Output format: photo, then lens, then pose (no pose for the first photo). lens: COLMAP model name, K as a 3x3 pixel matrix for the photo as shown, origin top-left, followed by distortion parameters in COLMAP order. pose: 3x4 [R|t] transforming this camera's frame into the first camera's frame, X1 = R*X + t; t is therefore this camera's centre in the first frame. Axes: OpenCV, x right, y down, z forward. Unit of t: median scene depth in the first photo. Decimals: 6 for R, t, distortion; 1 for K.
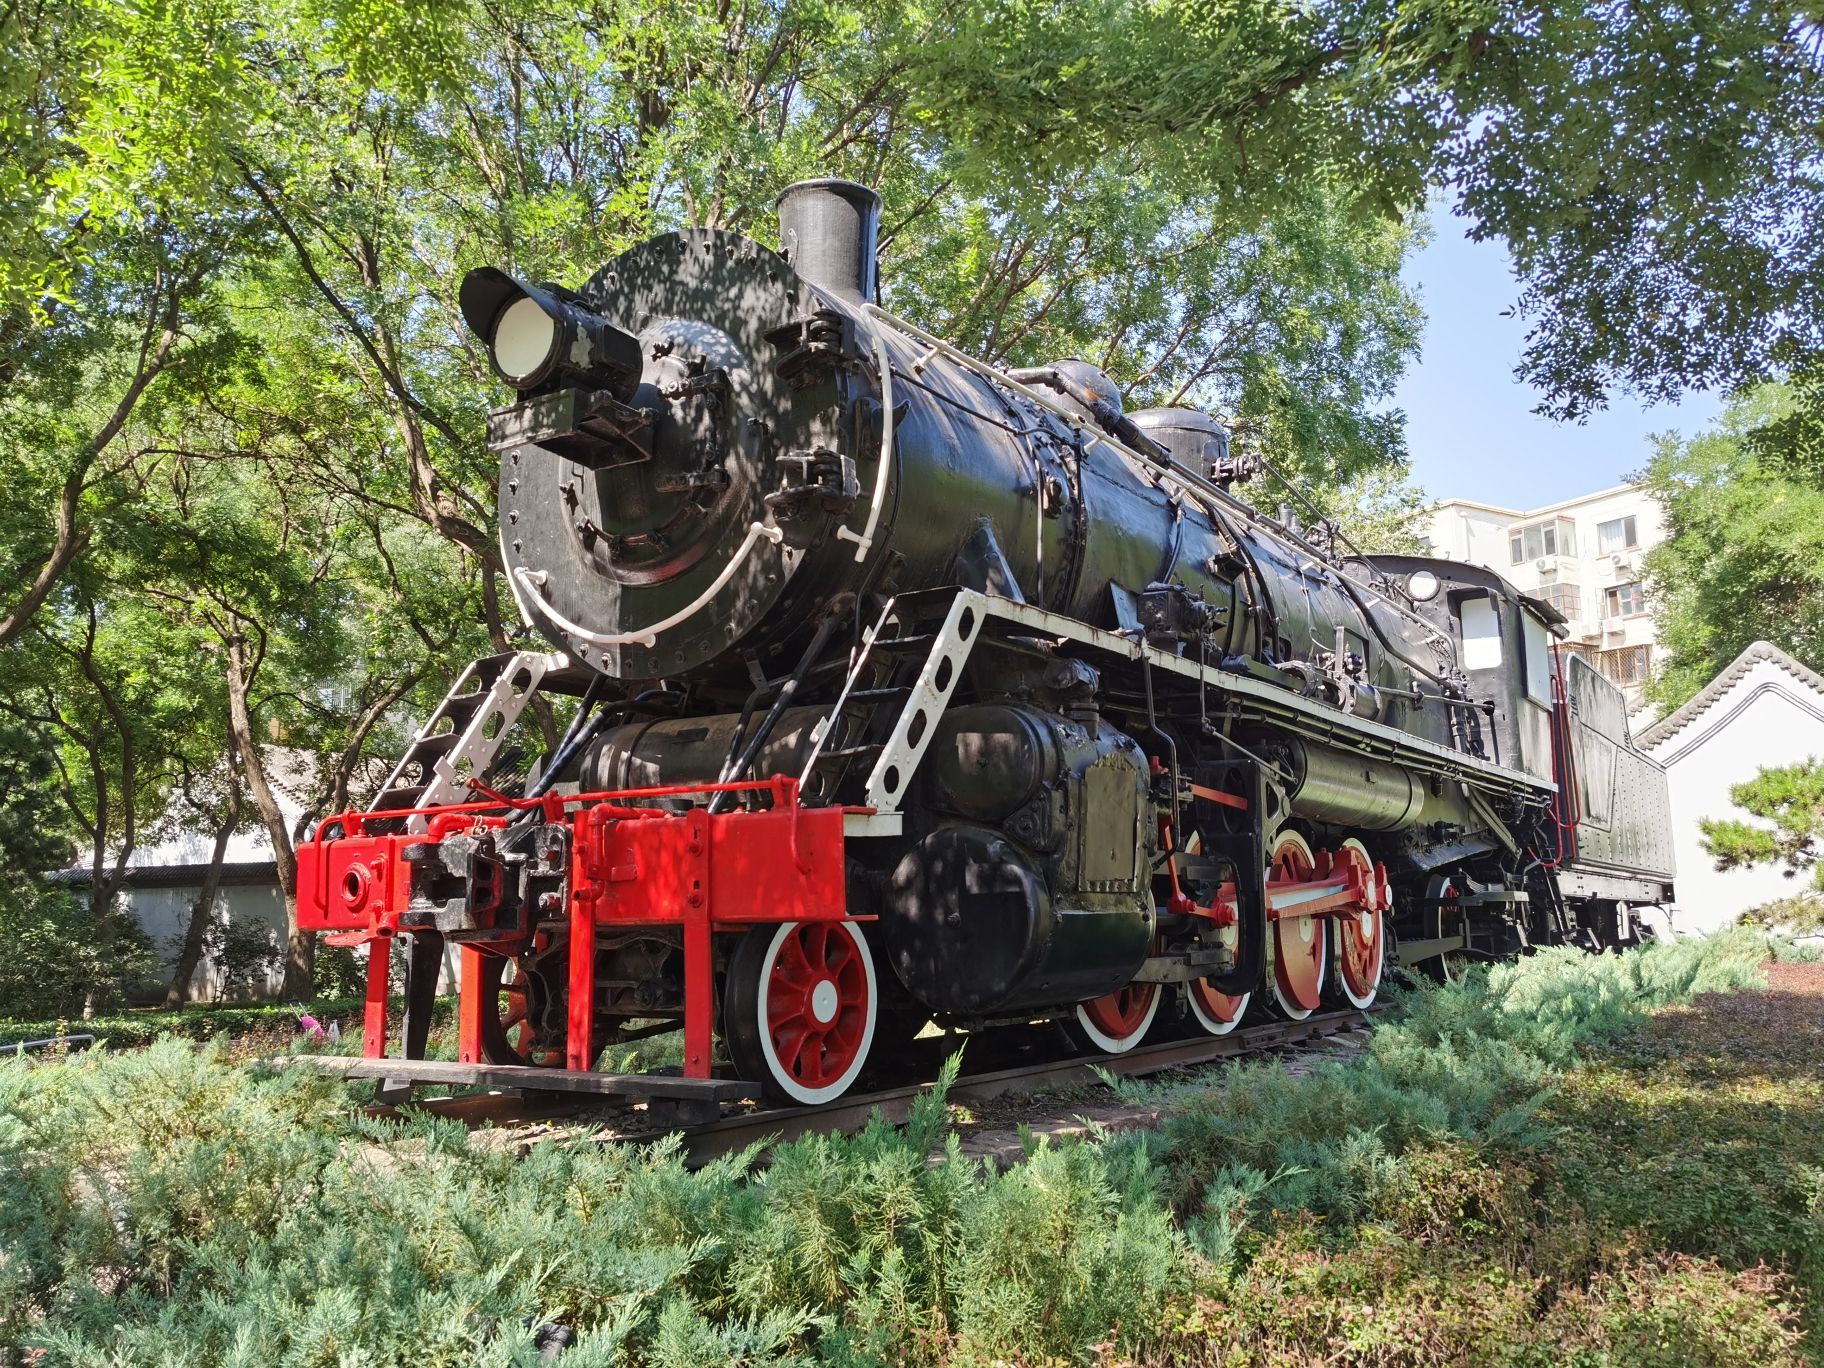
lens RADIAL K [[1548.6, 0, 911.5], [0, 1548.6, 683.7], [0, 0, 1]] dist [0.037356, -0.001631]
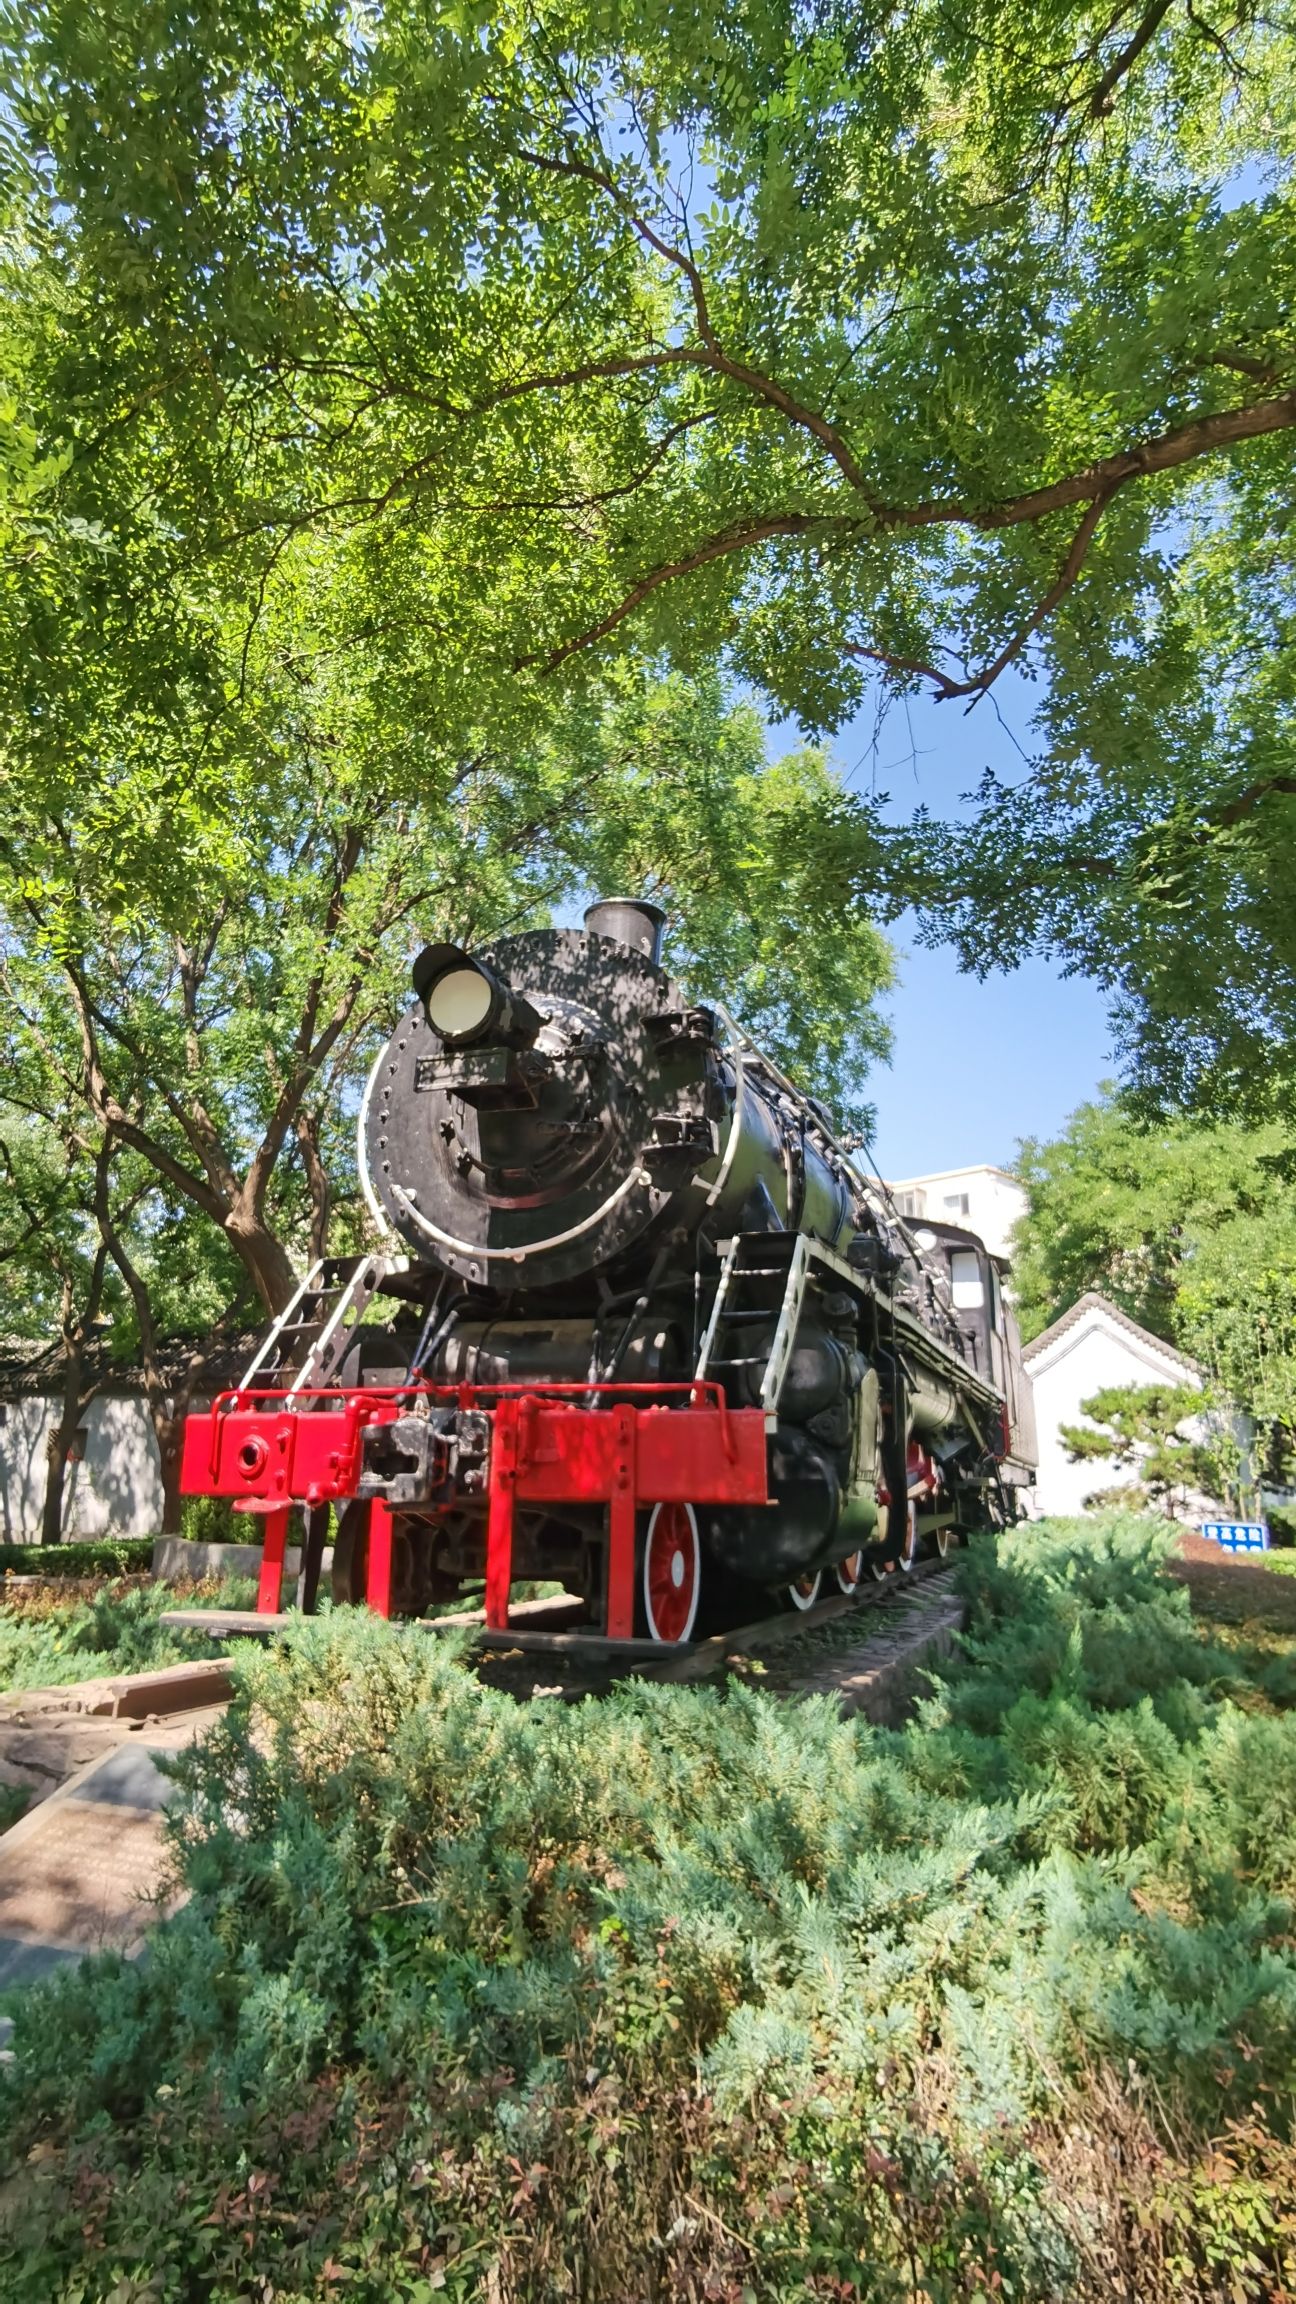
lens RADIAL K [[1251.4, 0, 648.1], [0, 1251.4, 1152.7], [0, 0, 1]] dist [-0.000339, 0.000096]
pose [[0.971369, 0.084356, 0.222095, -0.292592], [-0.059956, 0.991622, -0.114412, -0.002344], [-0.229886, 0.097821, 0.968289, 0.032087]]
